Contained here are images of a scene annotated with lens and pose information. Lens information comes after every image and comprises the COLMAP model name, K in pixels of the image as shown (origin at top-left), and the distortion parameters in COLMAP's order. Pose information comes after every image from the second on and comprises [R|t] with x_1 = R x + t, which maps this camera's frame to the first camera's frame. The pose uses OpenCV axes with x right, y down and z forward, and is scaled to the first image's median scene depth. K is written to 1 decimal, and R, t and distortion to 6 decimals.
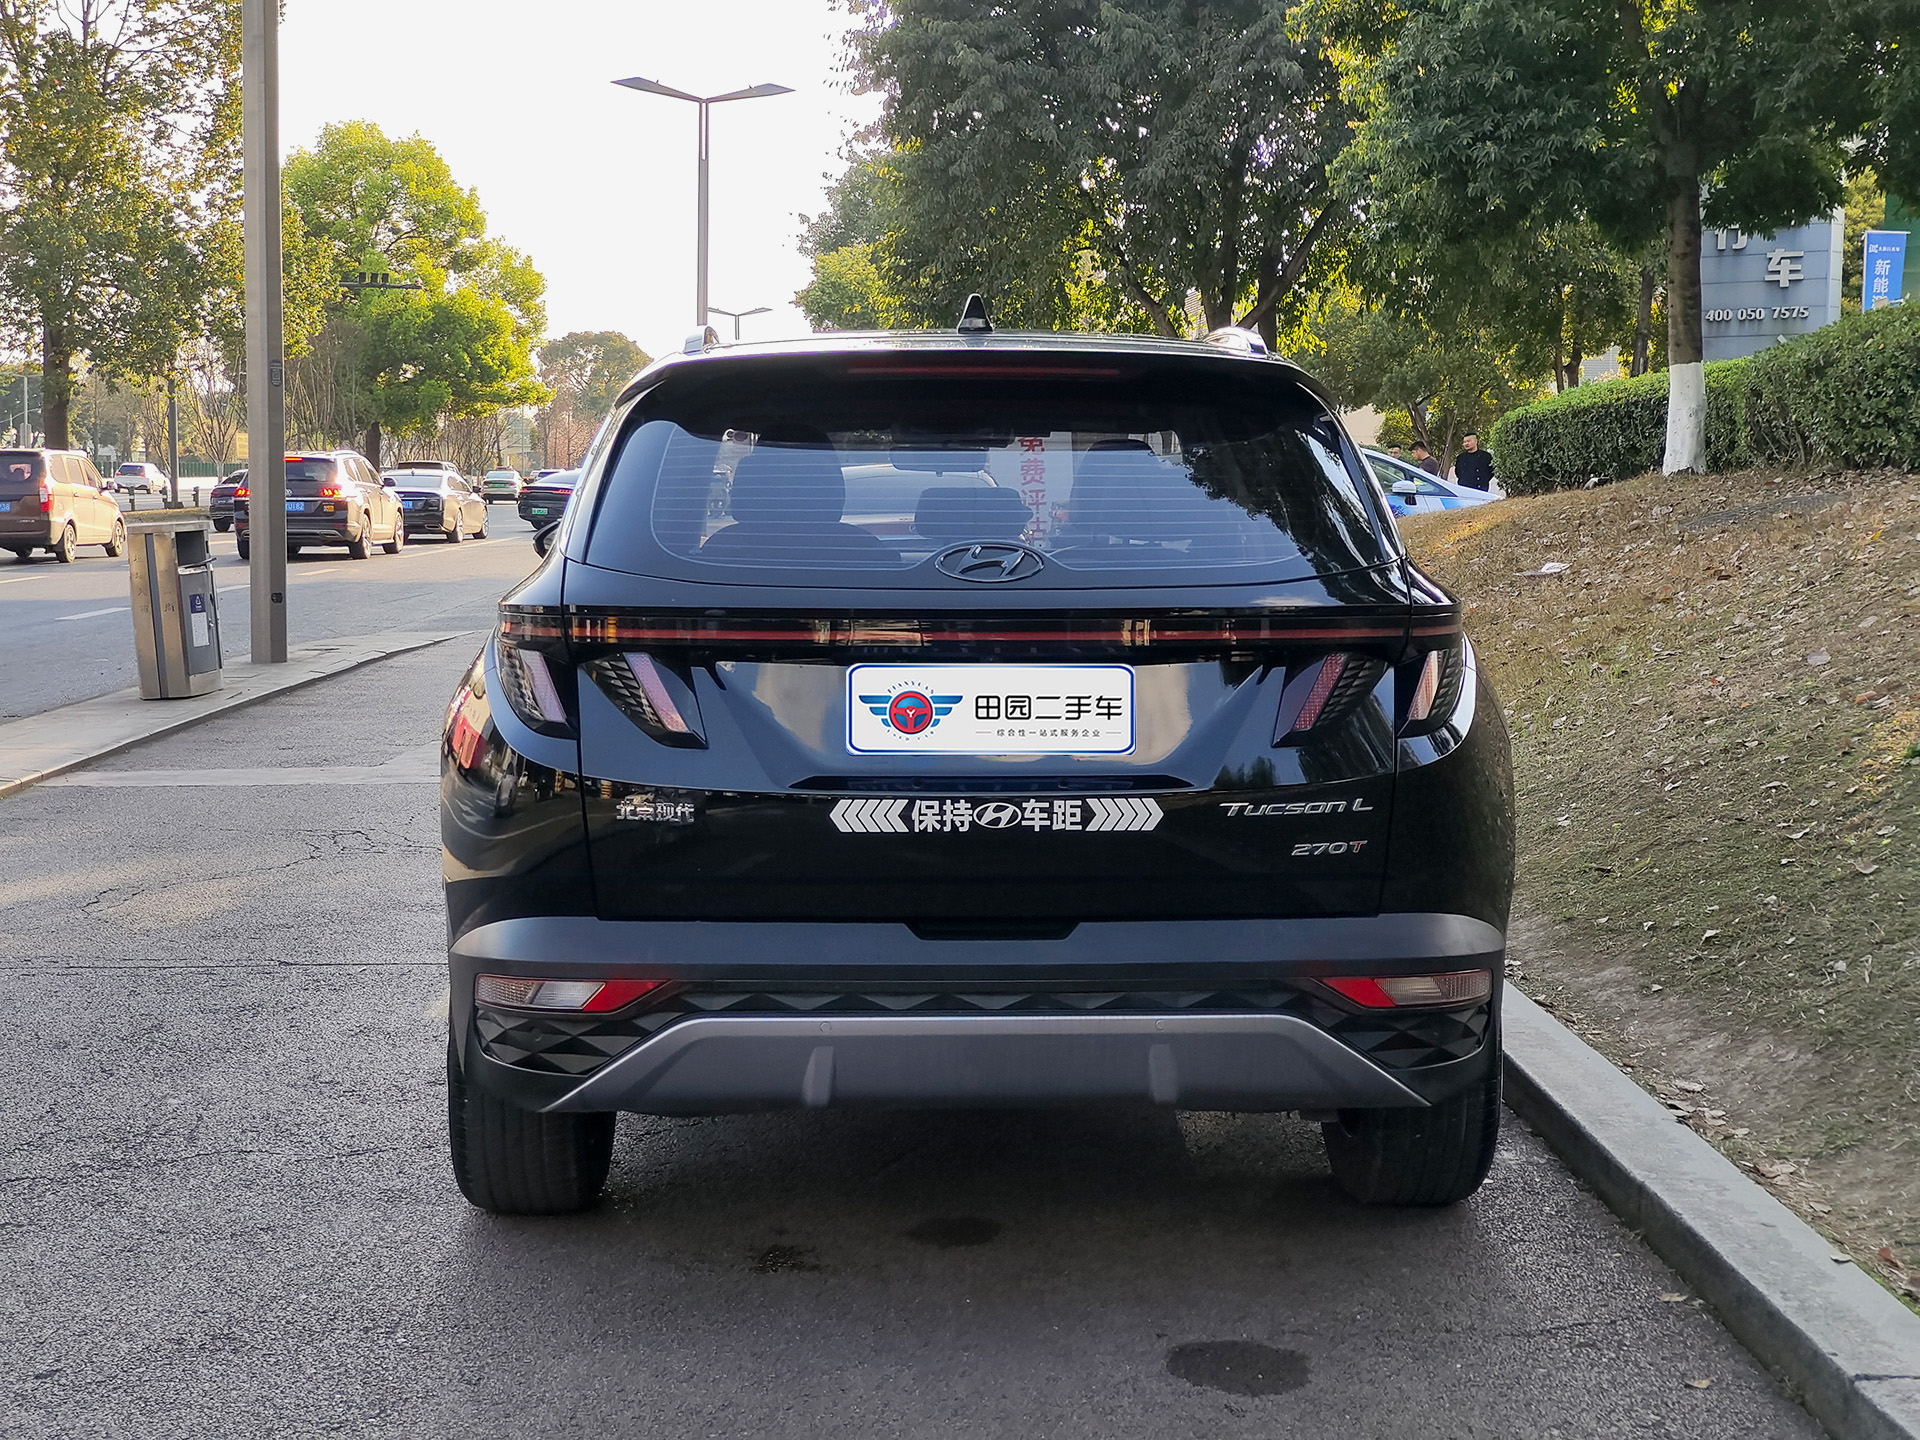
lens RADIAL K [[2565.5, 0, 960.0], [0, 2565.5, 720.0], [0, 0, 1]] dist [0.189301, -0.007747]
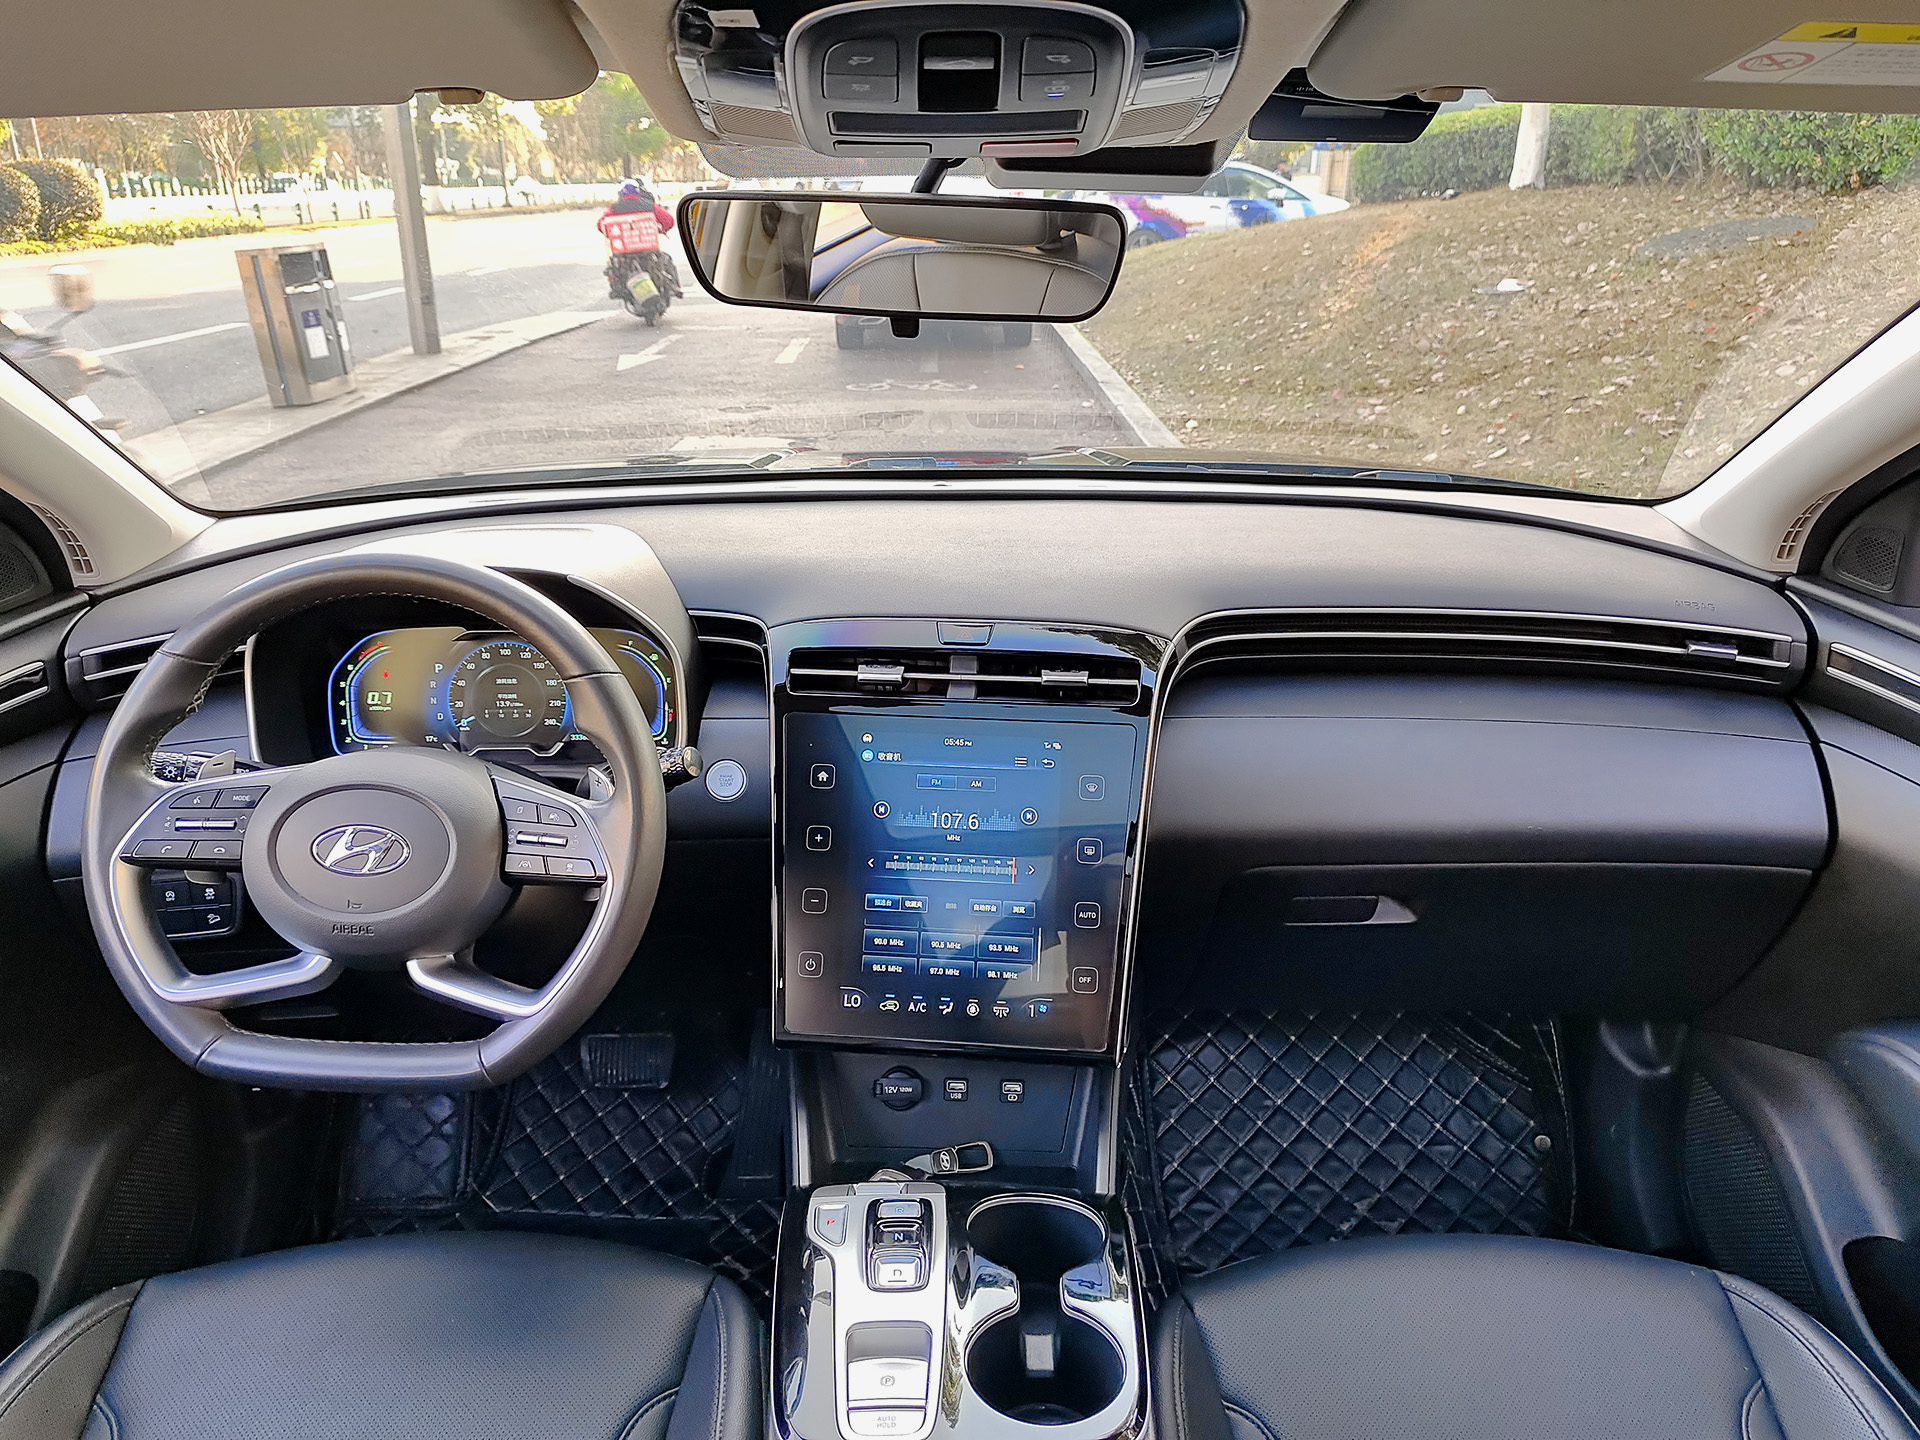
lens RADIAL K [[1350.5, 0, 960.0], [0, 1350.5, 720.0], [0, 0, 1]] dist [-0.002460, 0.004482]
pose [[0.999975, -0.002644, -0.006576, -0.001769], [0.004384, 0.959770, 0.280754, -0.034304], [0.005569, -0.280776, 0.959757, 0.315456]]
